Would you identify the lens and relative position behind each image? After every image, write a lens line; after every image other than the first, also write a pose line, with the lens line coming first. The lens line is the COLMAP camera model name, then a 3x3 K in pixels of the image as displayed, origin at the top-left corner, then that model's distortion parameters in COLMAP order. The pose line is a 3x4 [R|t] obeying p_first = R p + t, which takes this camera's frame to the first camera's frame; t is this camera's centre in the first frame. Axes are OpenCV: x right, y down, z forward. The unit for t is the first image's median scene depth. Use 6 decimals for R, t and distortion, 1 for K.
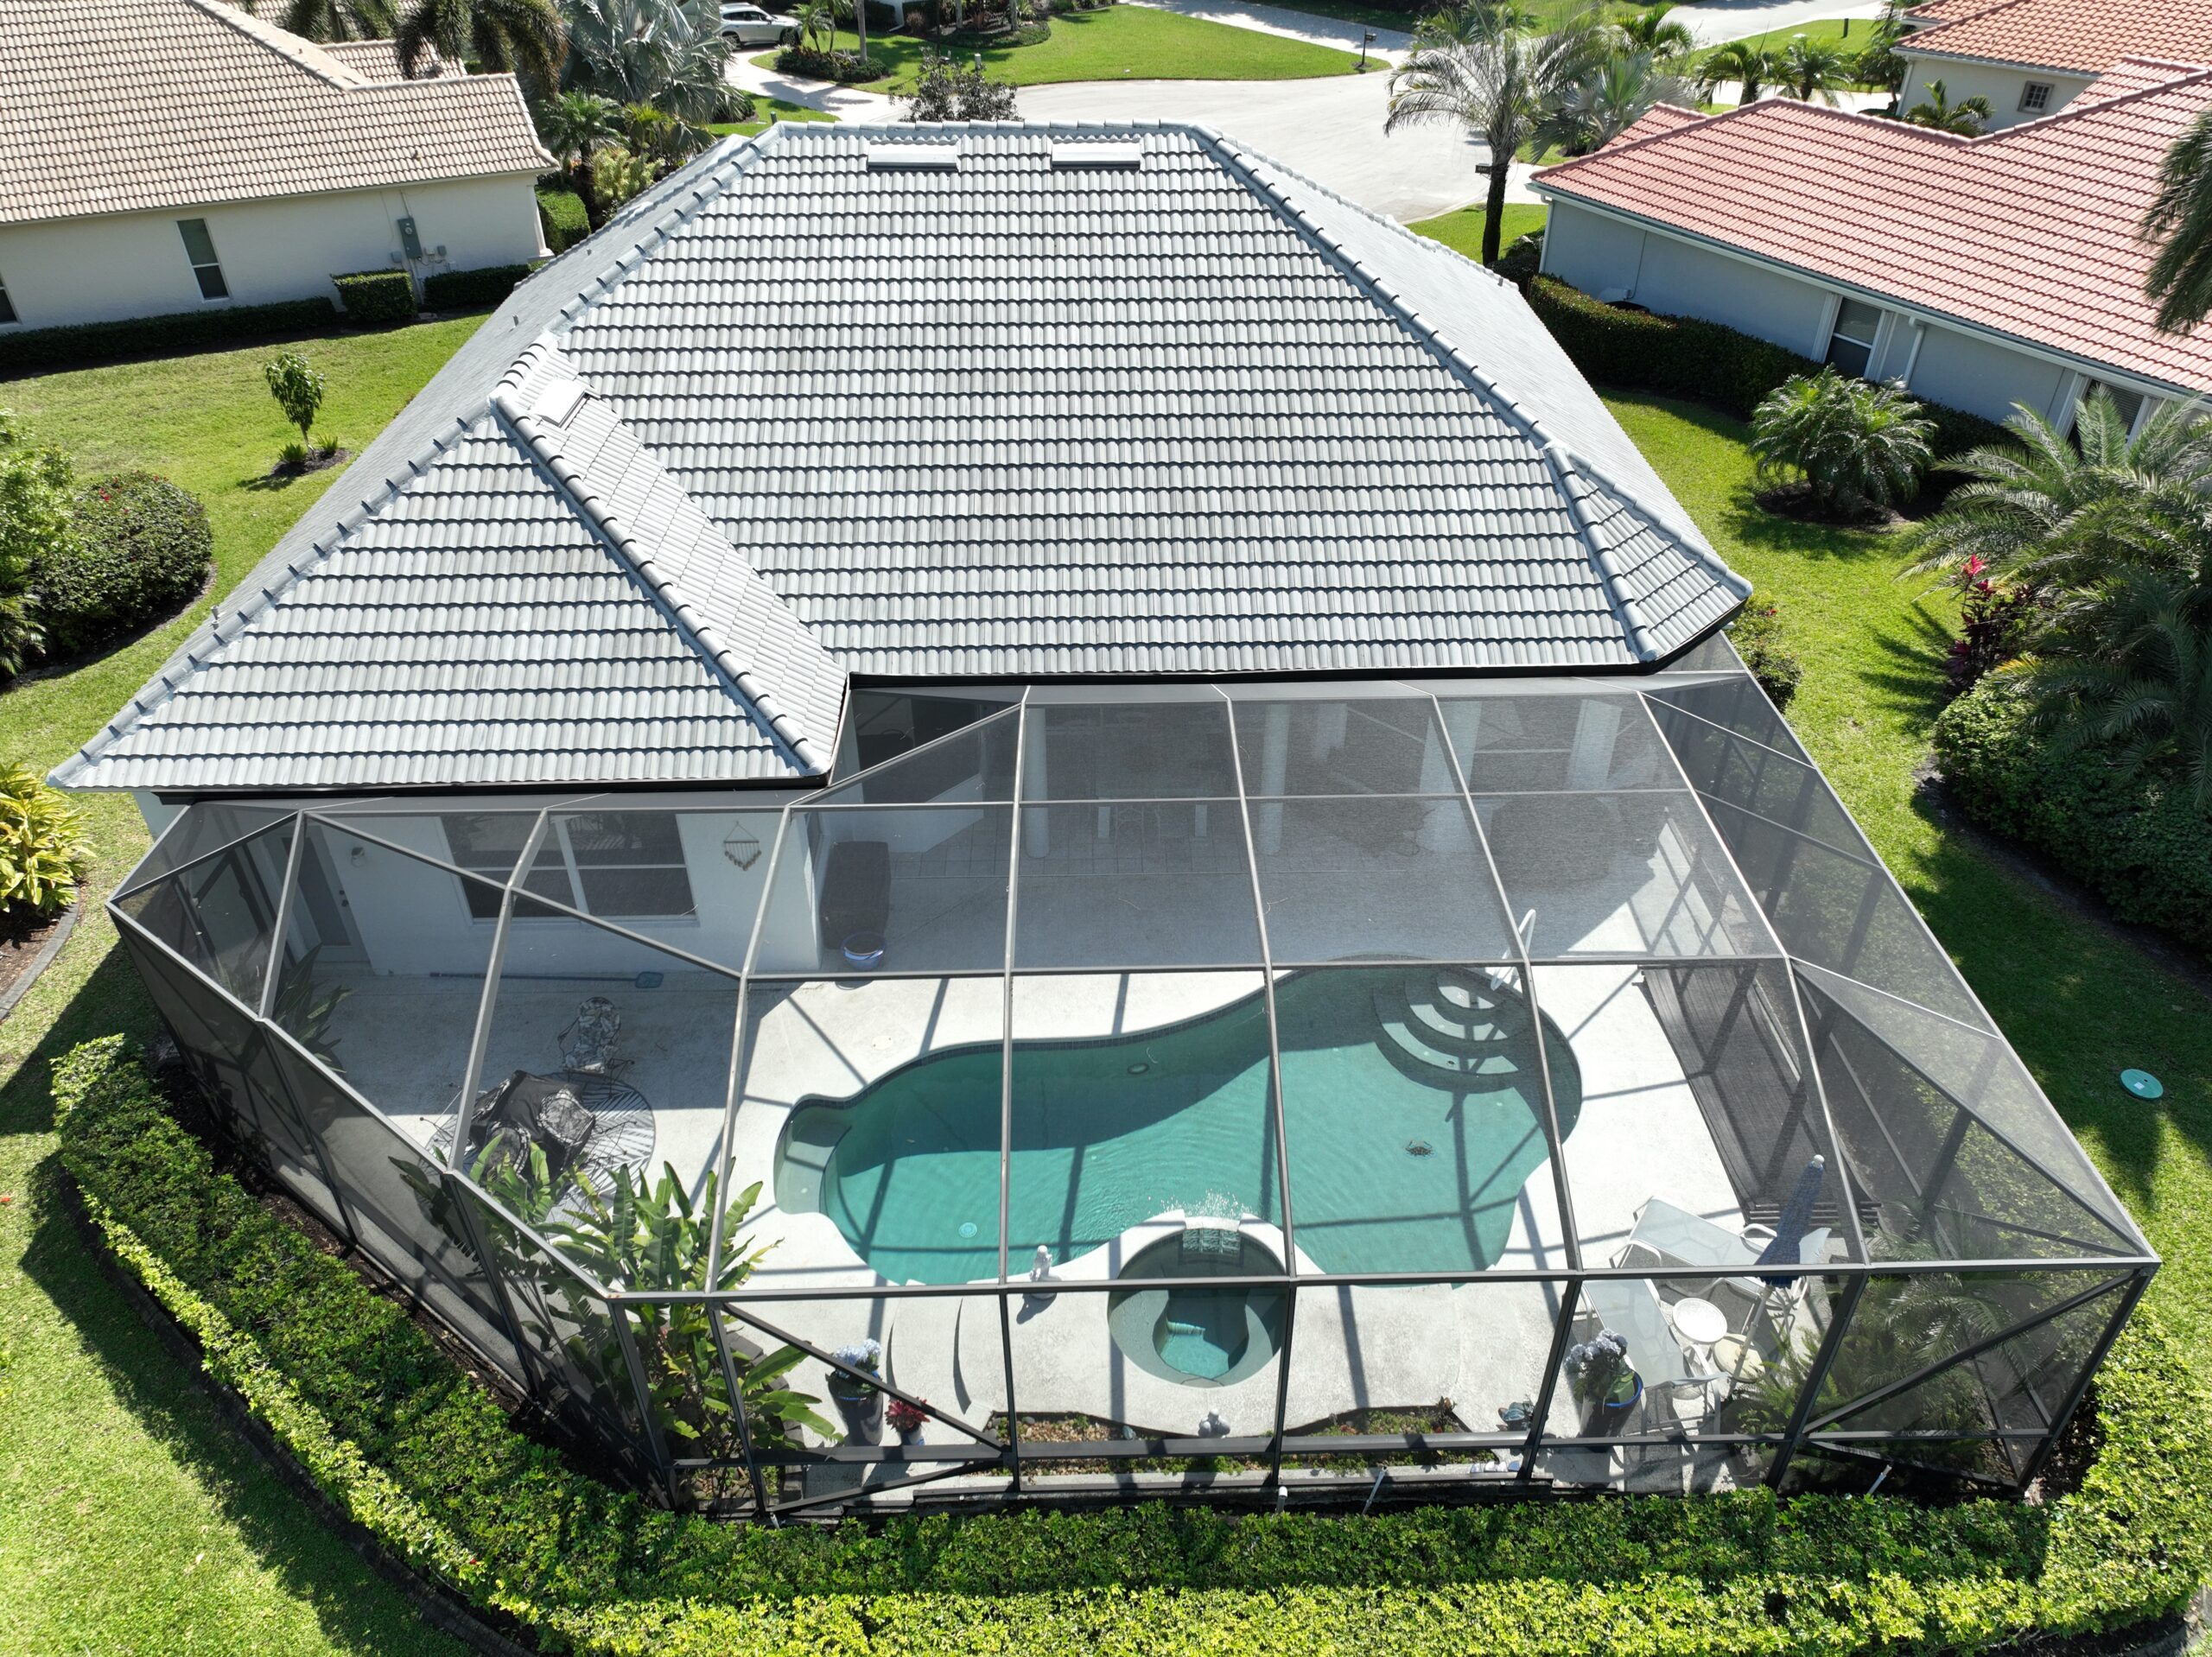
lens RADIAL K [[1538.6, 0, 1110.9], [0, 1538.6, 862.9], [0, 0, 1]] dist [0.015443, 0.002639]
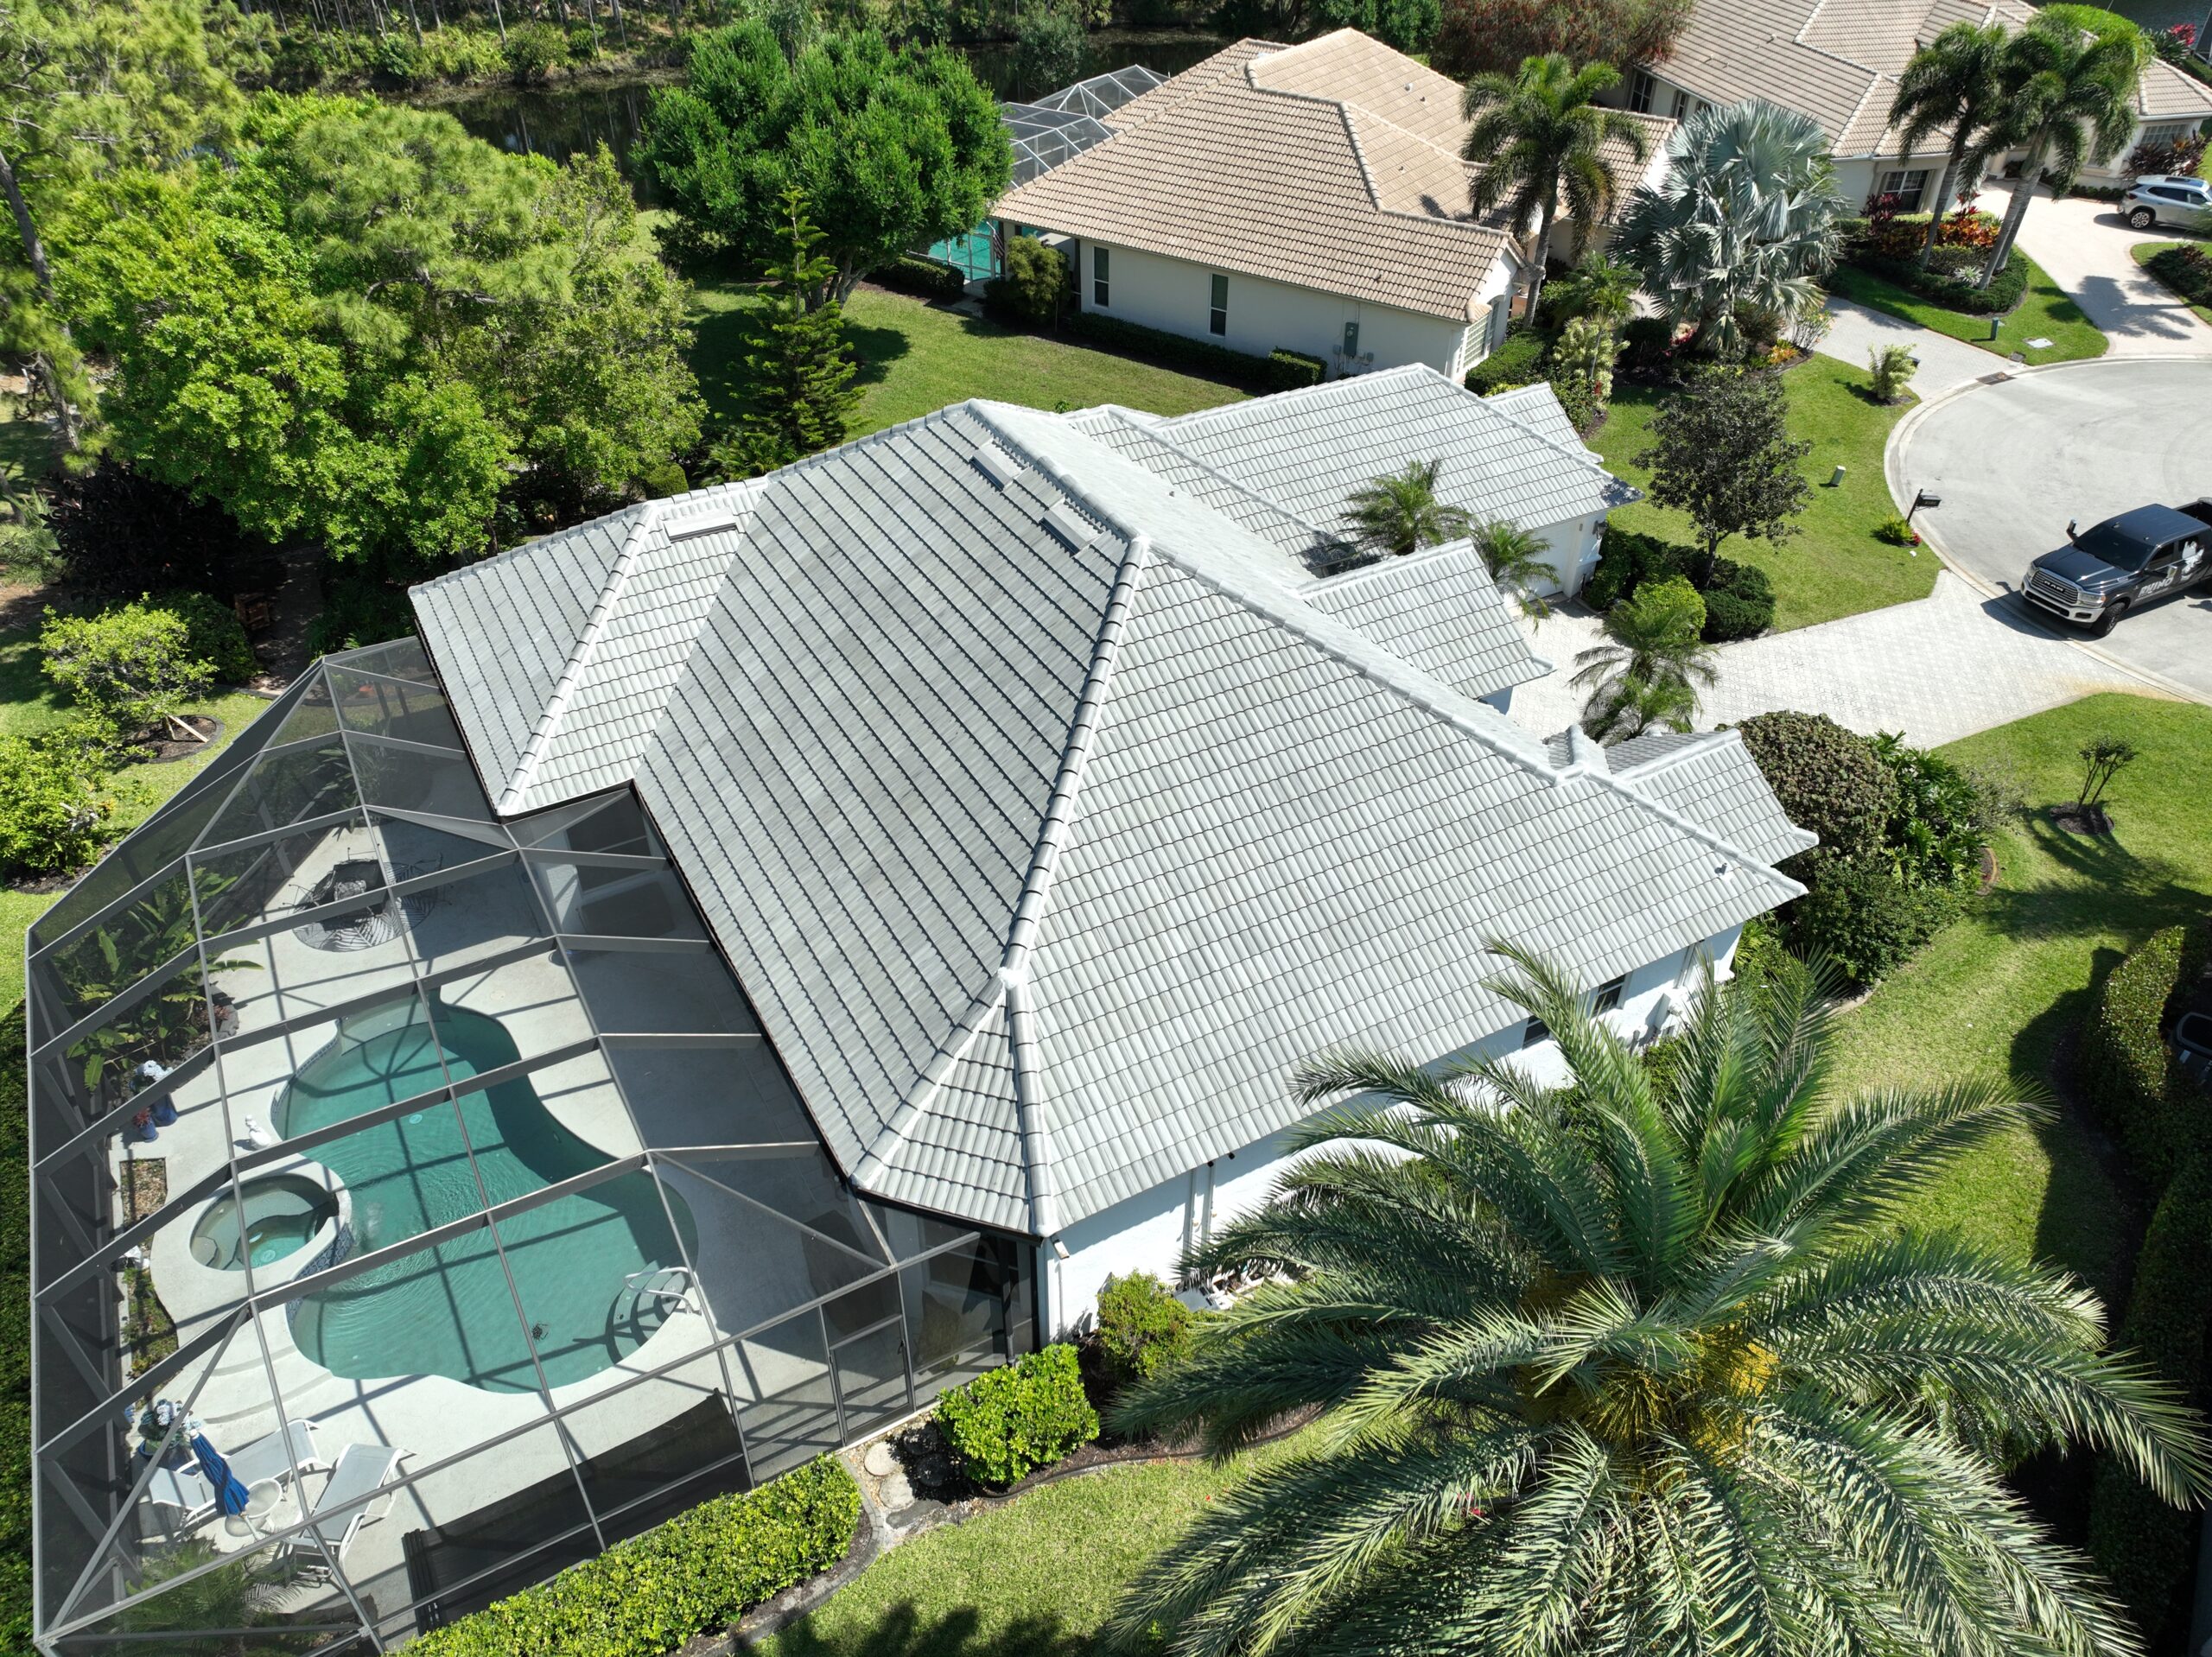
lens RADIAL K [[1538.6, 0, 1110.9], [0, 1538.6, 862.9], [0, 0, 1]] dist [0.015443, 0.002639]
pose [[0.462033, 0.557881, -0.689416, 0.949471], [-0.534897, 0.795353, 0.285128, -0.637834], [0.707397, 0.237028, 0.665888, 0.377565]]
